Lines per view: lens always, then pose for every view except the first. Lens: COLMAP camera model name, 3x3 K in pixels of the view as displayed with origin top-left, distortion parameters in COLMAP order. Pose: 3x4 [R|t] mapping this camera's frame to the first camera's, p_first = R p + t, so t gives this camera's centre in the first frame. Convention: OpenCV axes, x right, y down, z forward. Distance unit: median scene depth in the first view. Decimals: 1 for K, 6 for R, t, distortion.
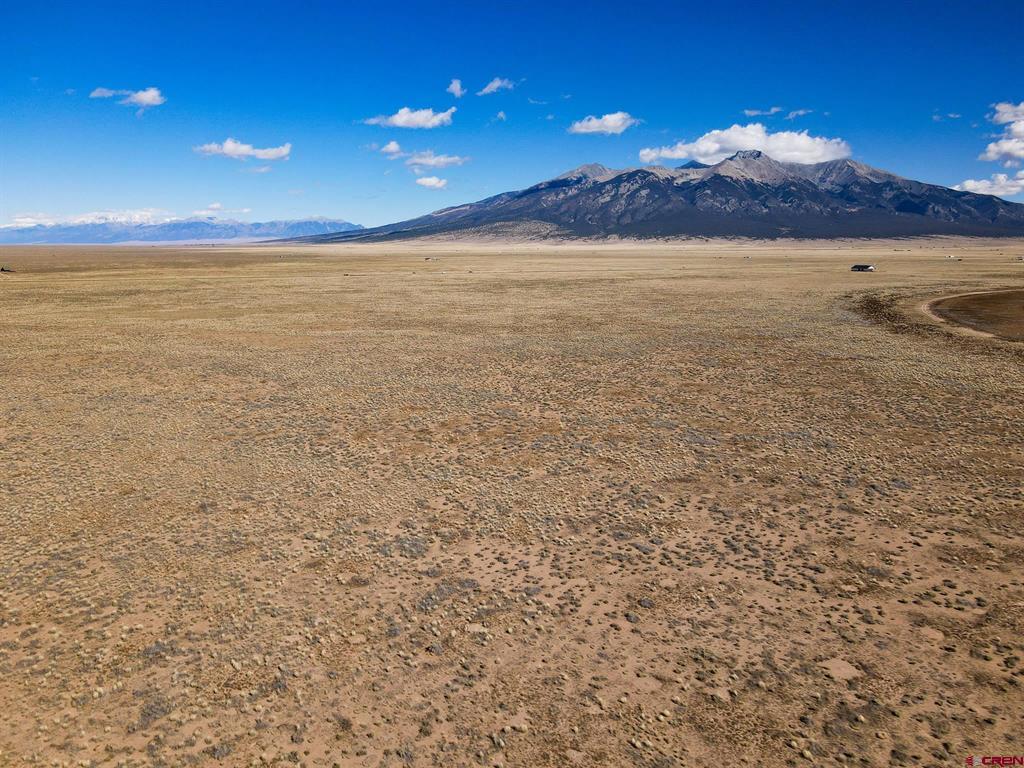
lens RADIAL K [[747.0, 0, 516.8], [0, 747.0, 380.6], [0, 0, 1]] dist [0.010146, 0.012584]
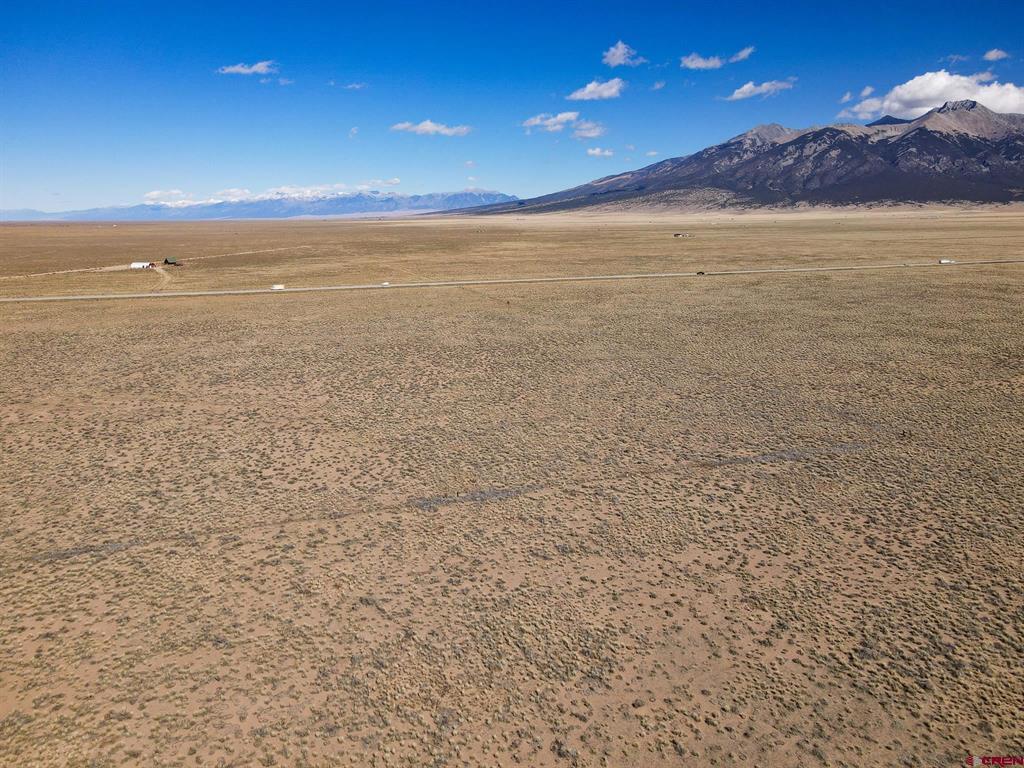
lens RADIAL K [[747.0, 0, 513.2], [0, 747.0, 379.0], [0, 0, 1]] dist [0.010146, 0.012584]
pose [[0.980149, 0.031387, -0.195762, -0.020400], [-0.024276, 0.998959, 0.038616, -0.006501], [0.196770, -0.033097, 0.979891, 0.033541]]
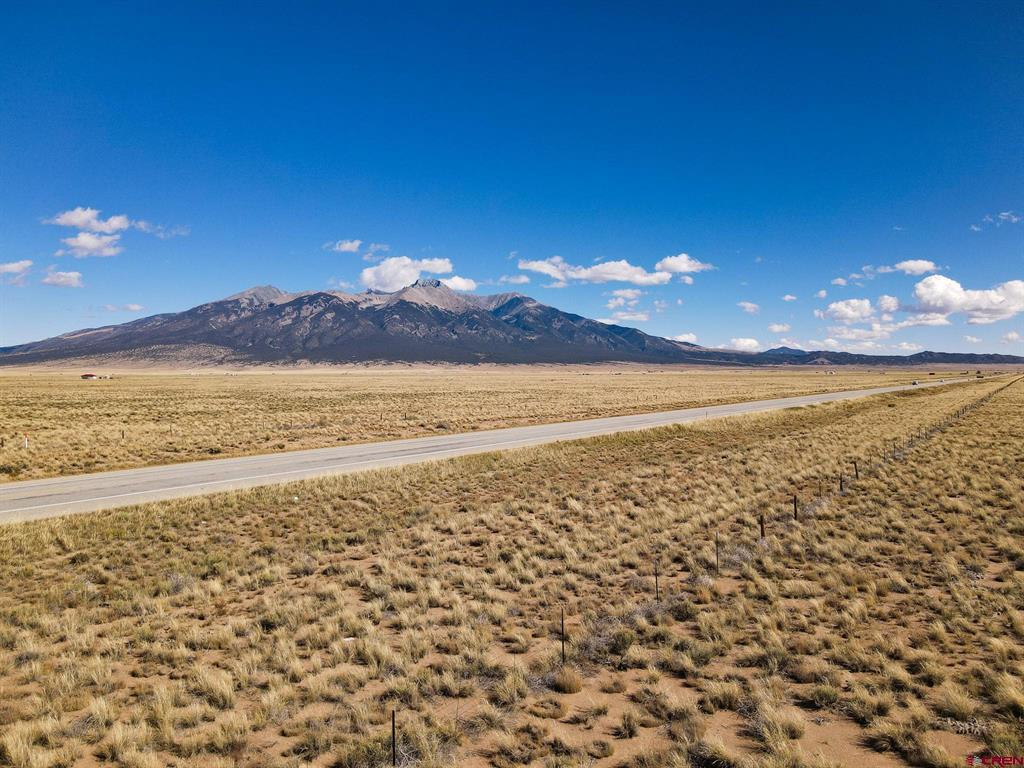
lens RADIAL K [[747.0, 0, 511.6], [0, 747.0, 388.8], [0, 0, 1]] dist [0.010146, 0.012584]
pose [[0.908785, -0.013178, 0.417057, -0.011599], [0.079072, 0.986830, -0.141121, -0.012233], [-0.409704, 0.161226, 0.897858, 0.081974]]
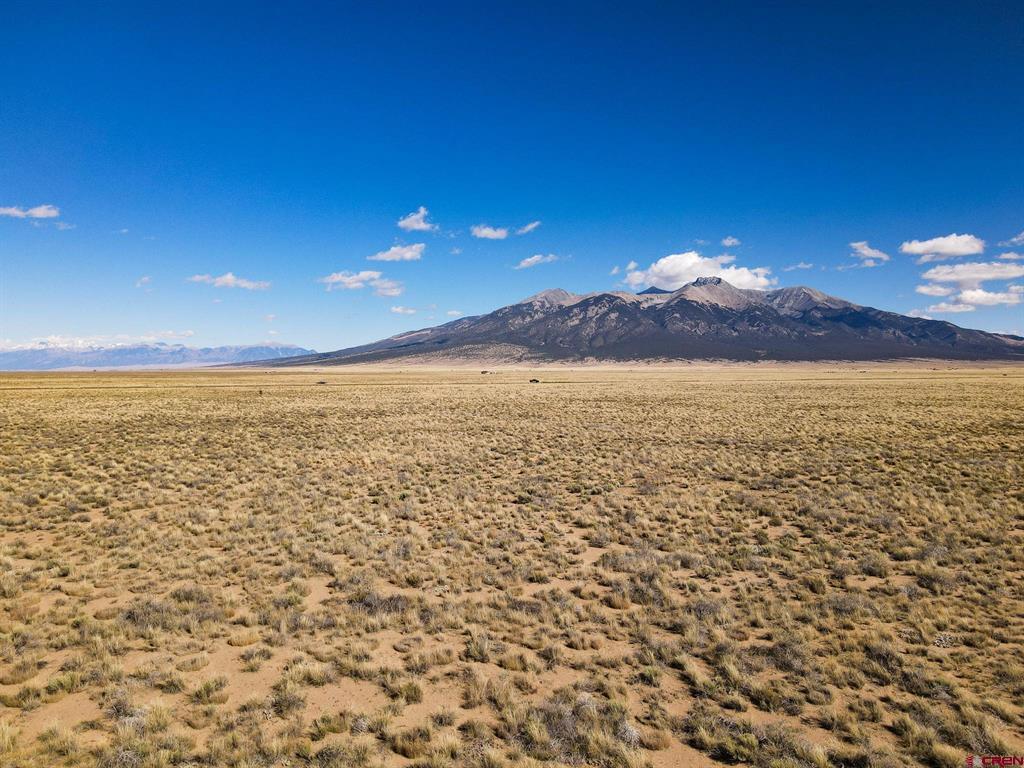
lens RADIAL K [[747.0, 0, 514.8], [0, 747.0, 375.5], [0, 0, 1]] dist [0.010146, 0.012584]
pose [[0.997900, -0.001846, 0.064746, -0.021808], [0.012944, 0.985115, -0.171407, -0.005587], [-0.063466, 0.171885, 0.983070, 0.046245]]
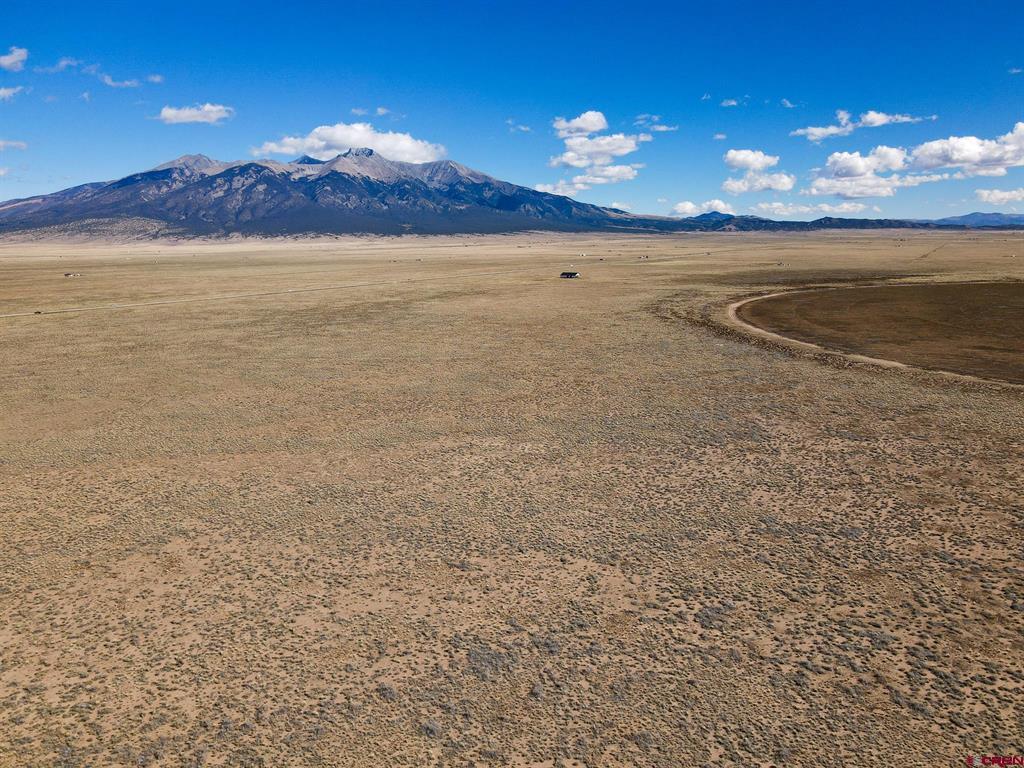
lens RADIAL K [[747.0, 0, 517.3], [0, 747.0, 375.0], [0, 0, 1]] dist [0.010146, 0.012584]
pose [[0.877896, -0.099859, 0.468324, -0.013133], [0.099981, 0.994683, 0.024672, -0.003823], [-0.468298, 0.025164, 0.883212, 0.006649]]
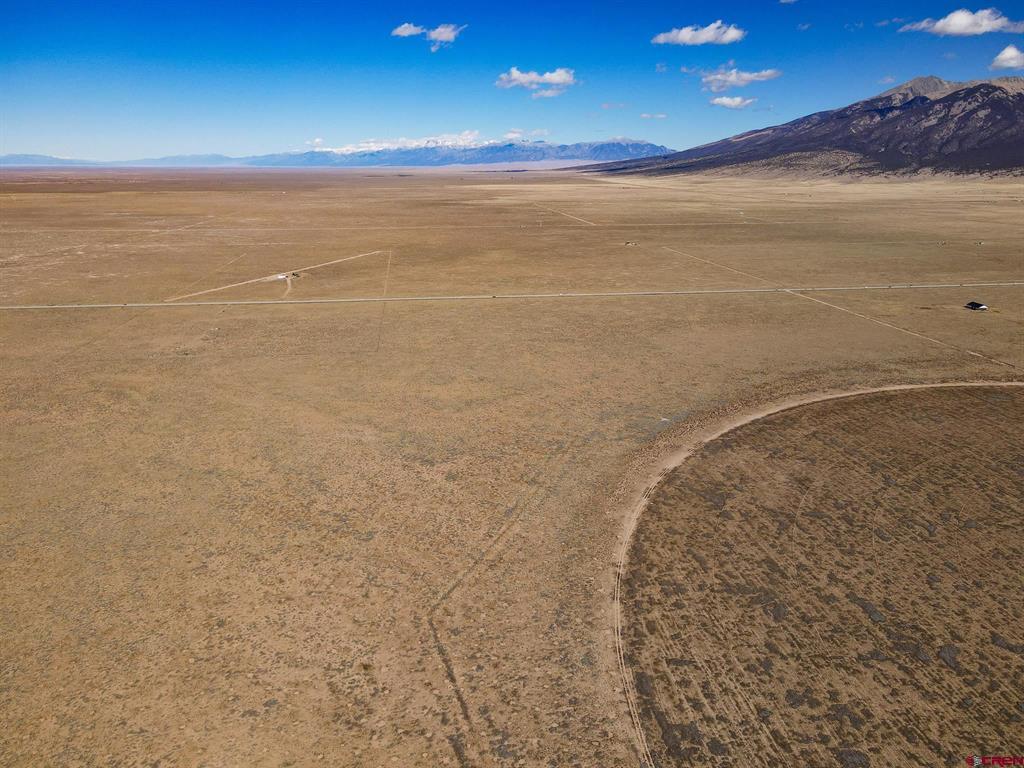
lens RADIAL K [[747.0, 0, 513.2], [0, 747.0, 380.6], [0, 0, 1]] dist [0.010146, 0.012584]
pose [[0.922039, 0.106868, -0.372052, 0.025990], [-0.067681, 0.990837, 0.116878, -0.012278], [0.381133, -0.082586, 0.920824, -0.019660]]
